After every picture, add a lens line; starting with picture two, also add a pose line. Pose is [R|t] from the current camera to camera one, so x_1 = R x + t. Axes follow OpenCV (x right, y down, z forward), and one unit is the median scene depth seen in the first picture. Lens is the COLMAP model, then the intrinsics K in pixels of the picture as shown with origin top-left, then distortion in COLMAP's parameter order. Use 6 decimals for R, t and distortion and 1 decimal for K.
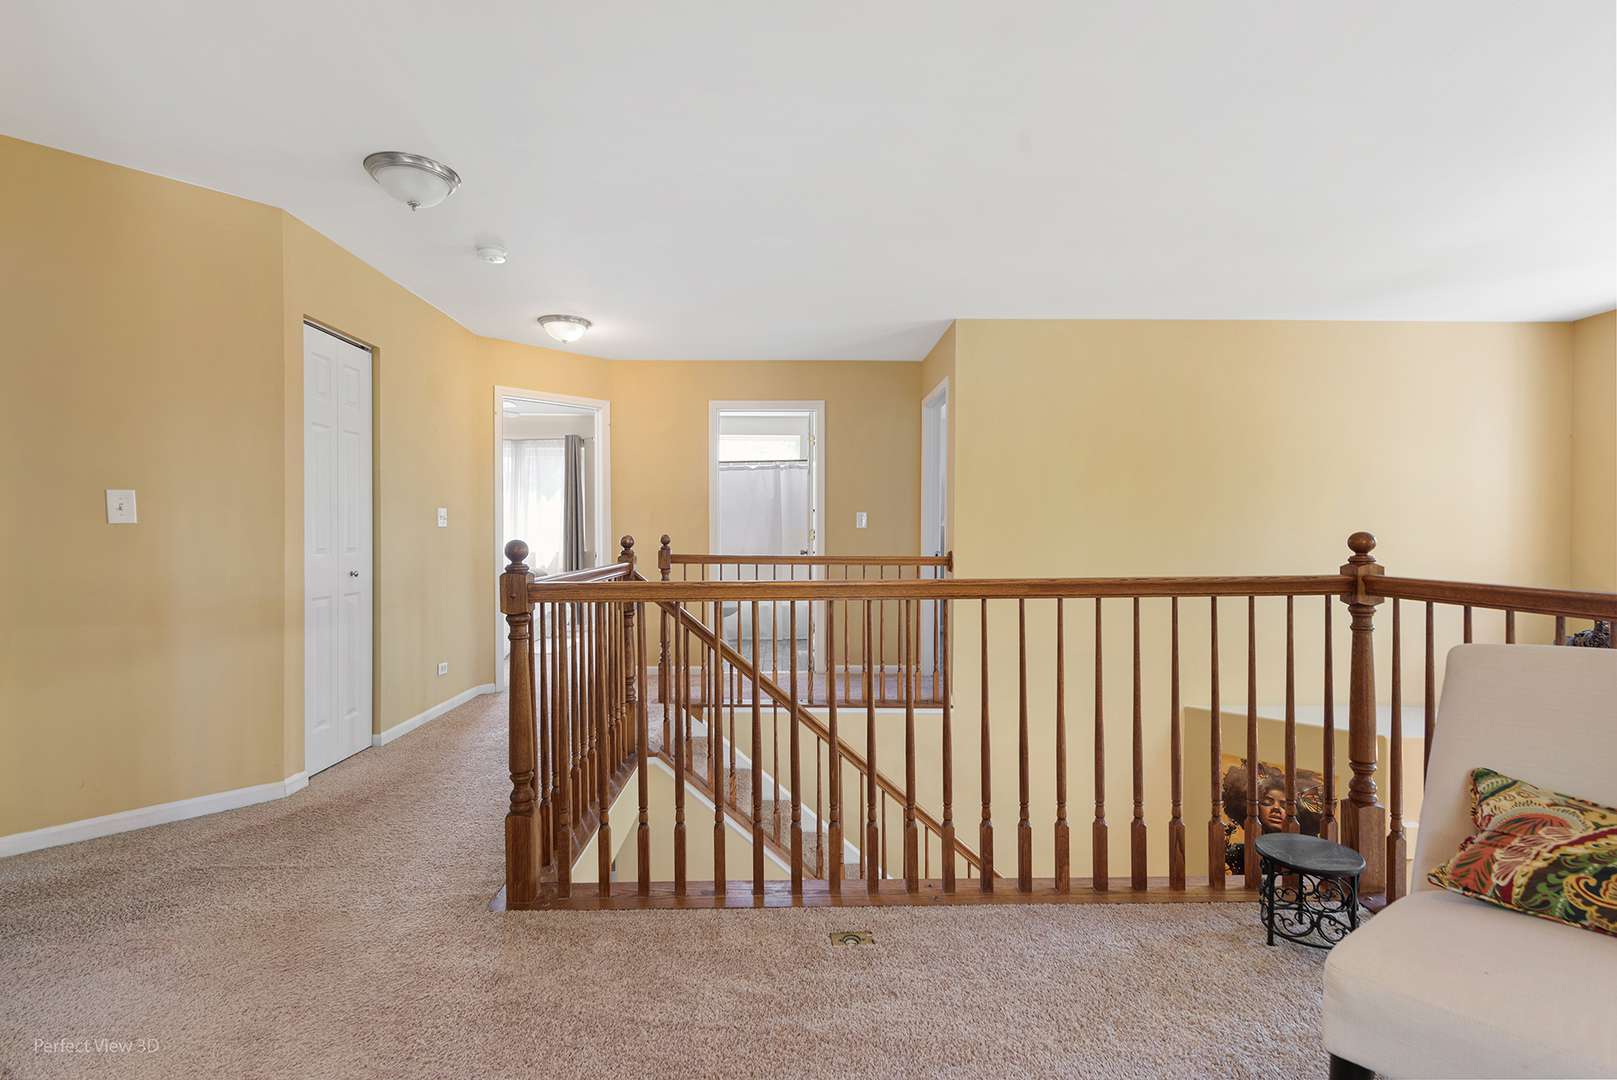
lens RADIAL K [[779.8, 0, 805.1], [0, 779.8, 545.6], [0, 0, 1]] dist [0.002443, 0.000460]
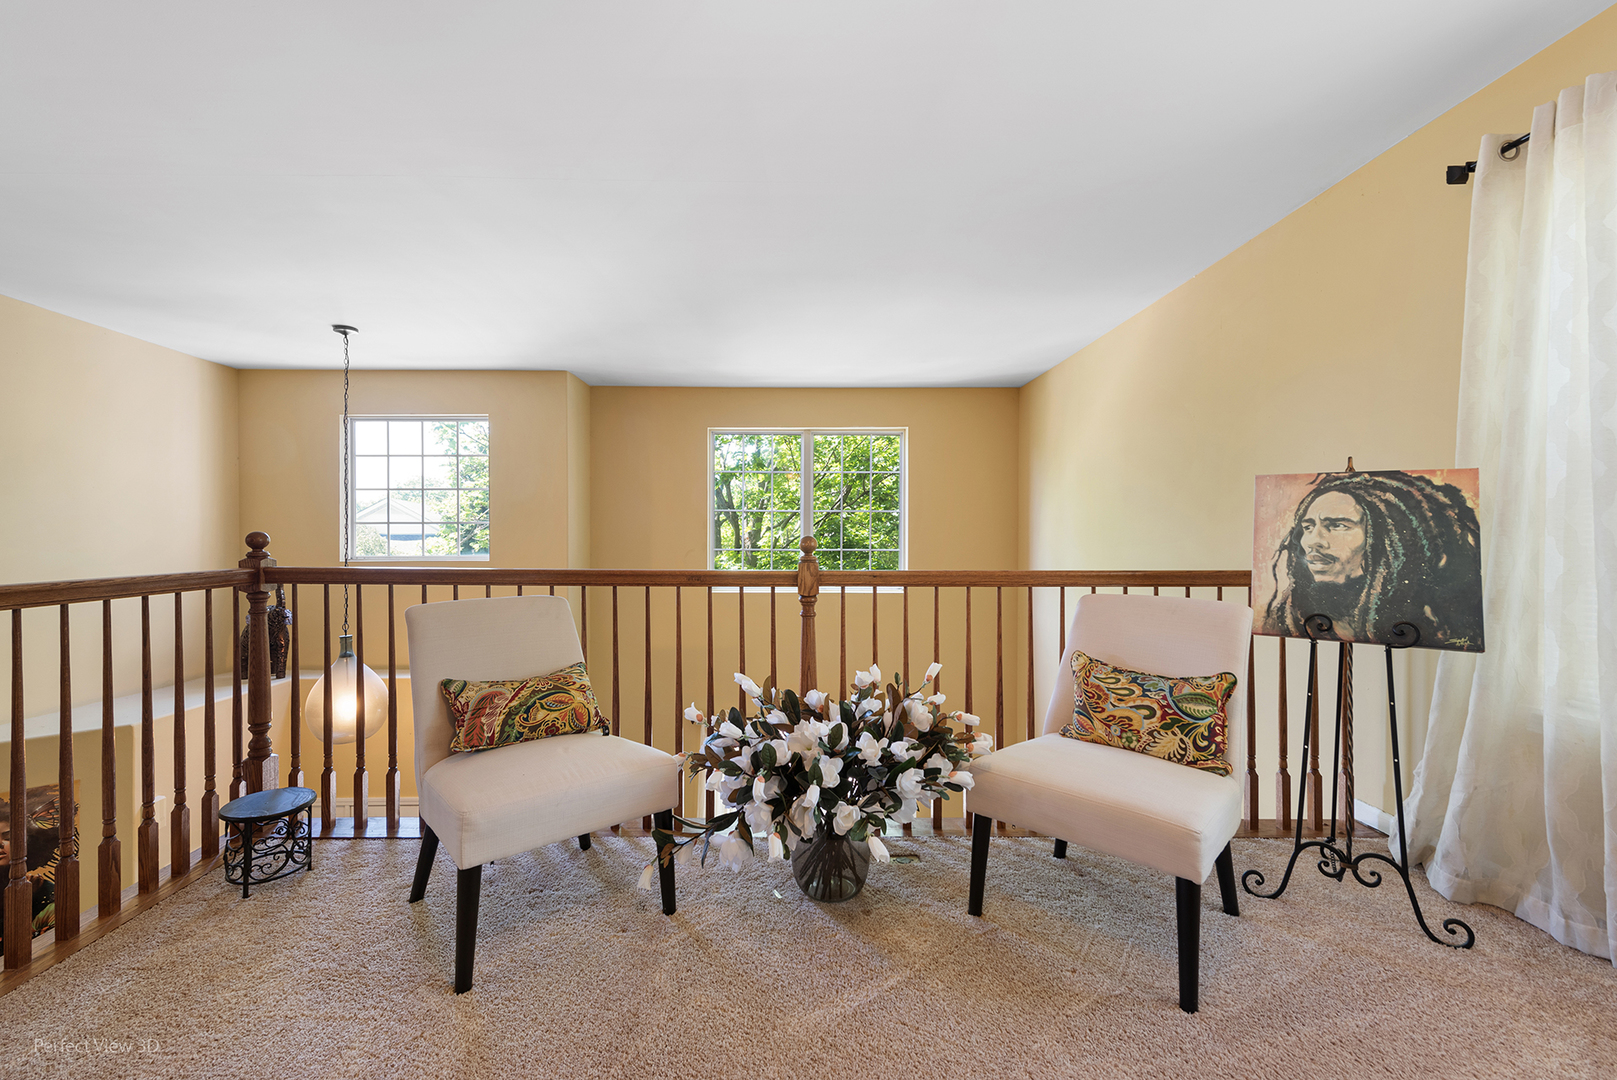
lens RADIAL K [[683.5, 0, 805.2], [0, 683.5, 532.2], [0, 0, 1]] dist [0.002597, 0.000423]
pose [[-0.014614, 0.005547, 0.999878, -0.411236], [0.012219, 0.999911, -0.005368, -0.001055], [-0.999819, 0.012139, -0.014680, 0.202434]]
